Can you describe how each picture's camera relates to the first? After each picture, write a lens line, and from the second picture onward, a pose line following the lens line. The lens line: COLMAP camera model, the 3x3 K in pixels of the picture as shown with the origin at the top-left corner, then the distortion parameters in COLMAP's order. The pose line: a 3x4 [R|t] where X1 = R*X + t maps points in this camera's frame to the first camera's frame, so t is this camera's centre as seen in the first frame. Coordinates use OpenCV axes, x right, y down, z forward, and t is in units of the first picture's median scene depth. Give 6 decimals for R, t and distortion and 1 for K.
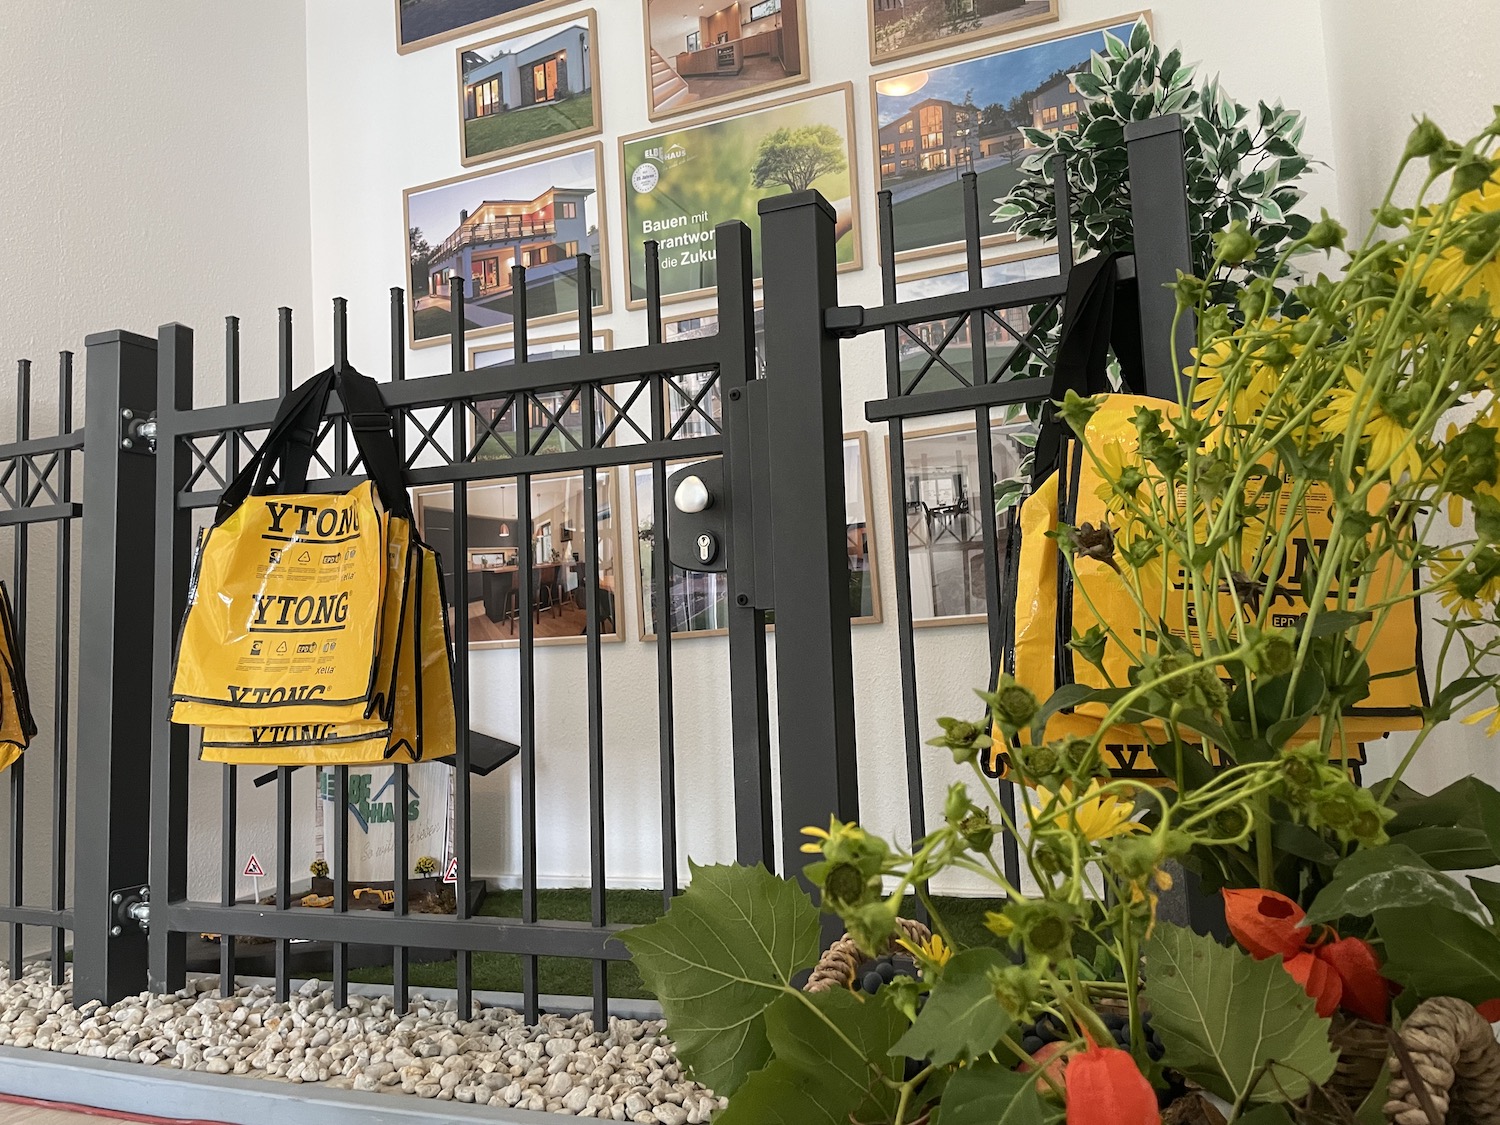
lens RADIAL K [[1145.1, 0, 750.0], [0, 1145.1, 562.5], [0, 0, 1]] dist [0.071840, -0.101703]
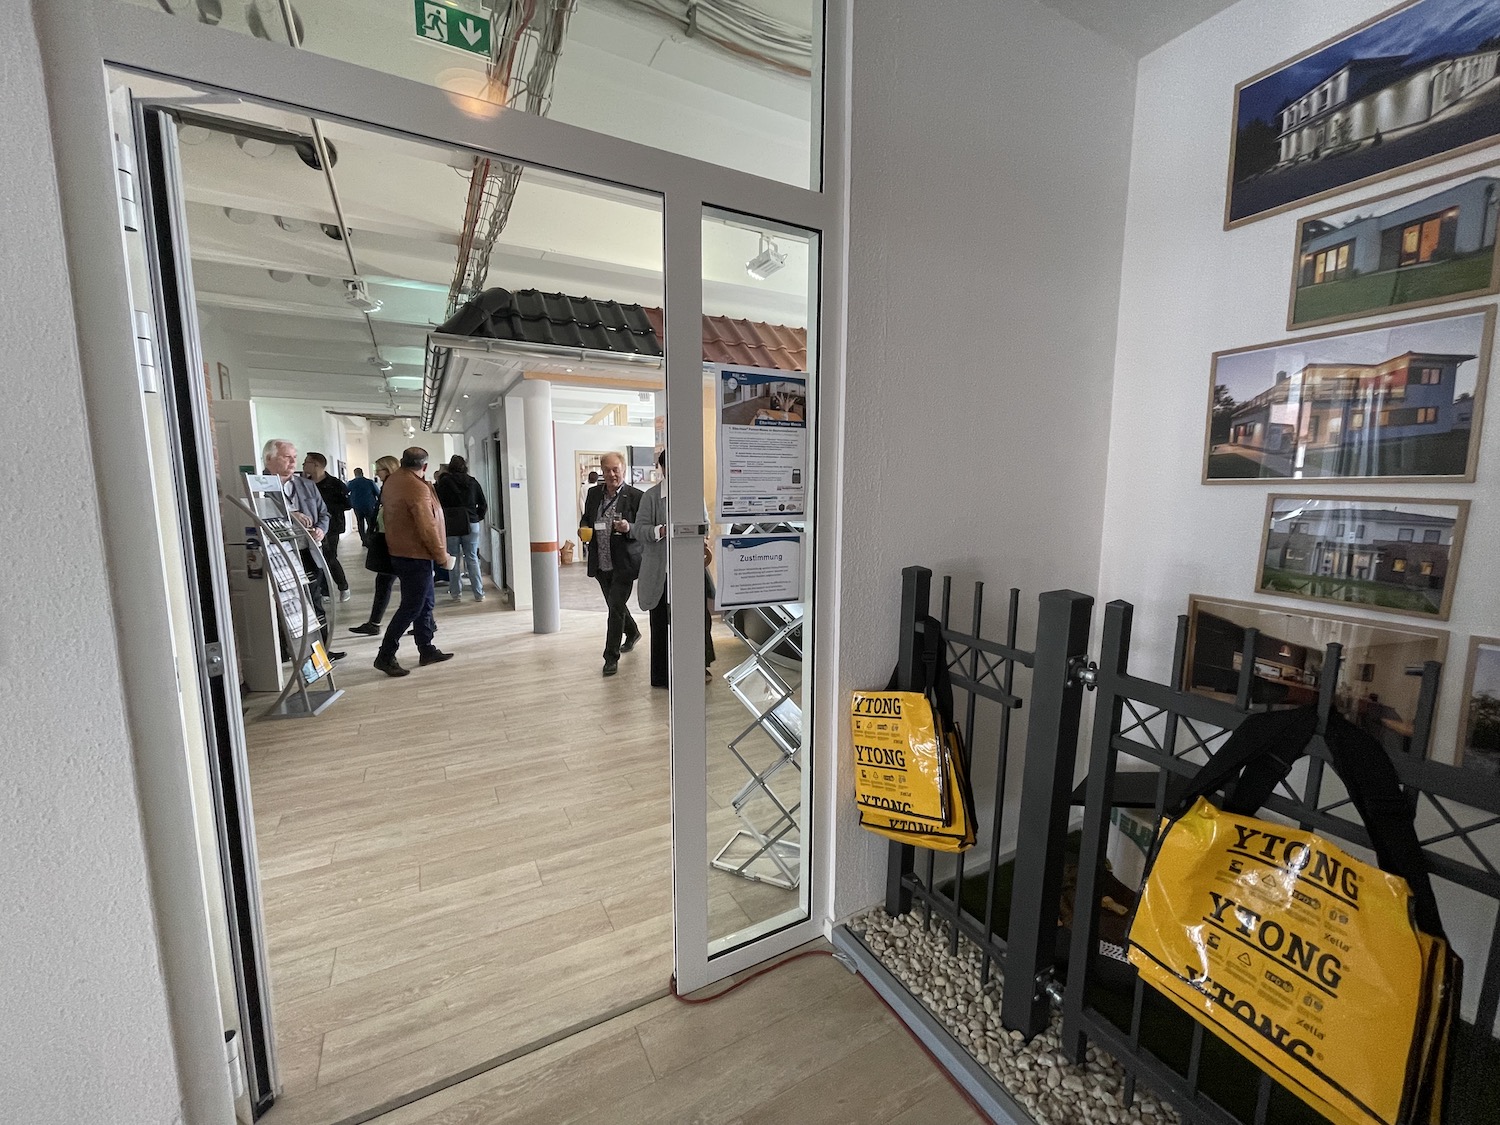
lens RADIAL K [[592.1, 0, 750.0], [0, 592.1, 562.5], [0, 0, 1]] dist [0.030509, -0.009768]
pose [[0.772916, 0.141773, -0.618467, -0.265012], [-0.002298, 0.975337, 0.220707, -0.255623], [0.634505, -0.169167, 0.754179, 0.160789]]
